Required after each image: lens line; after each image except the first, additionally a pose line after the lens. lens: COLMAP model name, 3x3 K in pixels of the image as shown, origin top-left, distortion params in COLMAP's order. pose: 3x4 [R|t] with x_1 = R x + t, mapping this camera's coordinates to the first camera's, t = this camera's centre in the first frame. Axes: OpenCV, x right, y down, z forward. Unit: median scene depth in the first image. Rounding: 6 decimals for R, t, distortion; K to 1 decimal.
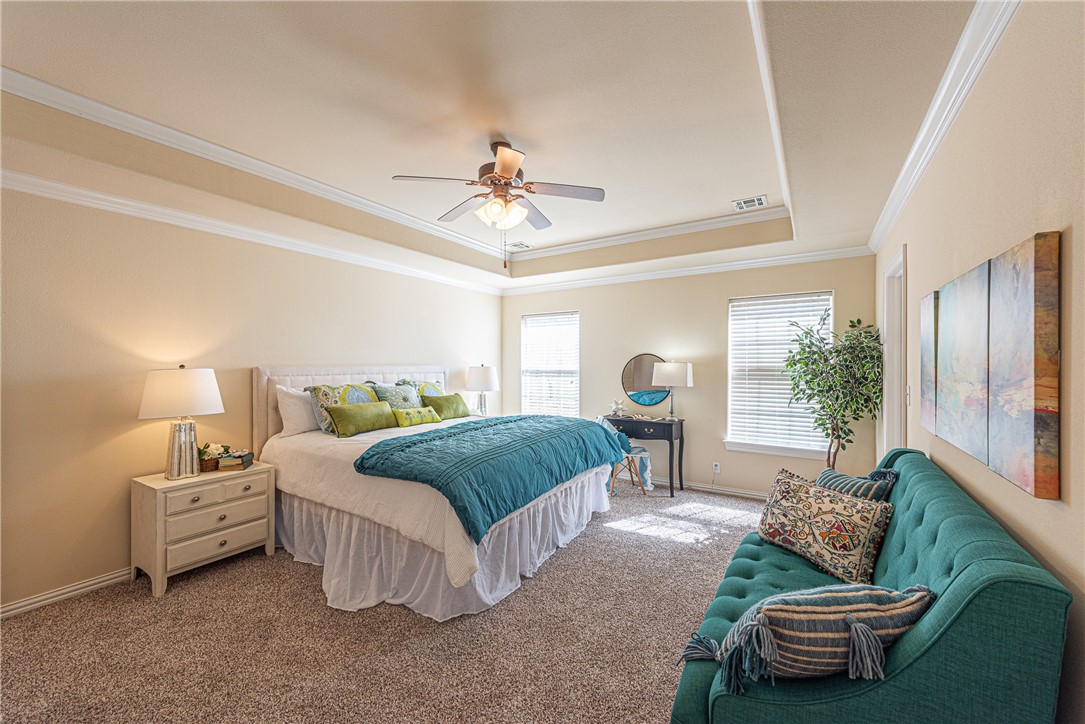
lens RADIAL K [[425.3, 0, 547.0], [0, 425.3, 366.9], [0, 0, 1]] dist [0.016522, -0.004883]
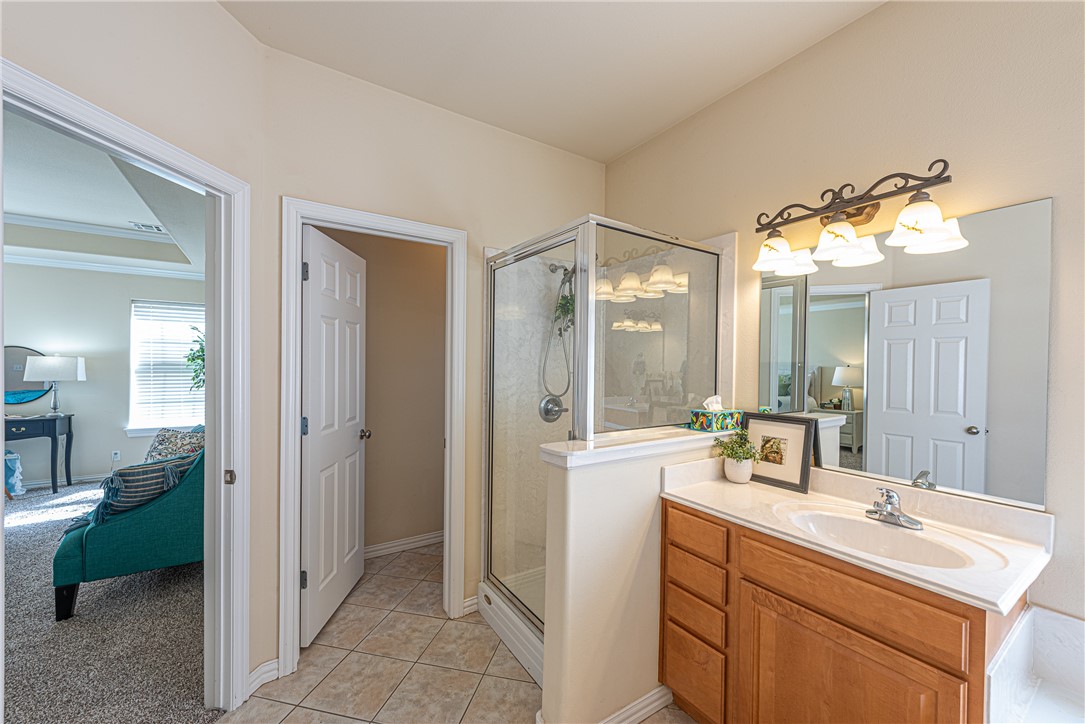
lens RADIAL K [[425.3, 0, 547.0], [0, 425.3, 366.9], [0, 0, 1]] dist [0.016522, -0.004883]
pose [[0.421027, -0.001235, 0.907047, -0.134758], [-0.003829, 0.999988, 0.003138, 0.006412], [-0.907040, -0.004794, 0.421017, -0.461182]]
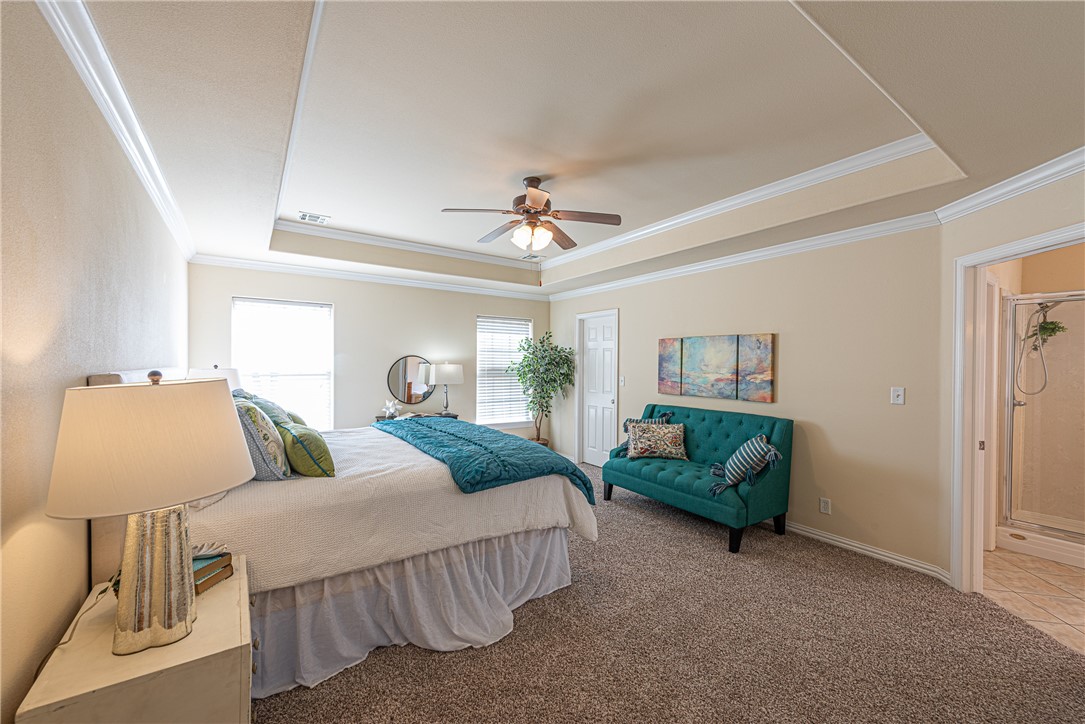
lens RADIAL K [[425.3, 0, 547.0], [0, 425.3, 366.9], [0, 0, 1]] dist [0.016522, -0.004883]
pose [[0.386573, -0.004248, 0.922249, -0.719204], [0.001653, 0.999991, 0.003913, -0.006941], [-0.922257, 0.000012, 0.386576, 0.316289]]
